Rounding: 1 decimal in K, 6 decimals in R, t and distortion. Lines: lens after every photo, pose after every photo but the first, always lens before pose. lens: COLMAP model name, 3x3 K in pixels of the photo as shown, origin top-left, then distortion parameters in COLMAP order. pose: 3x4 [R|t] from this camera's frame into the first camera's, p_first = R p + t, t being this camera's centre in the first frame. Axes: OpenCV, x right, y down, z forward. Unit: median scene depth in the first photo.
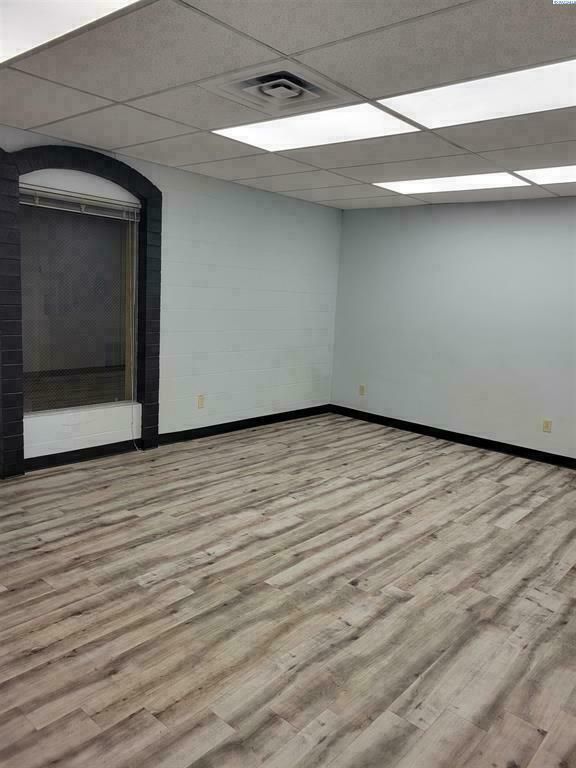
lens RADIAL K [[574.8, 0, 290.4], [0, 574.8, 380.2], [0, 0, 1]] dist [0.049890, -0.025517]
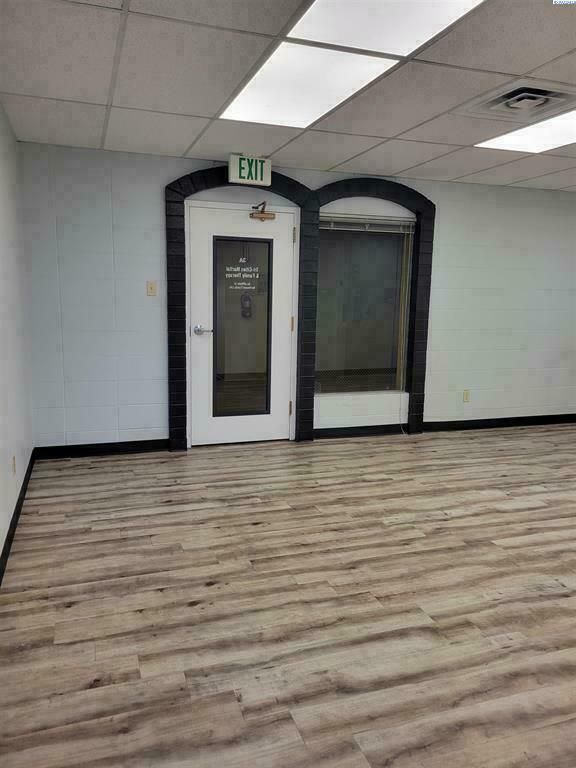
lens RADIAL K [[574.8, 0, 283.9], [0, 574.8, 386.7], [0, 0, 1]] dist [0.049890, -0.025517]
pose [[0.868139, 0.037759, -0.494883, 0.133093], [-0.043156, 0.999068, 0.000524, 0.056598], [0.494442, 0.020902, 0.868959, -0.163563]]
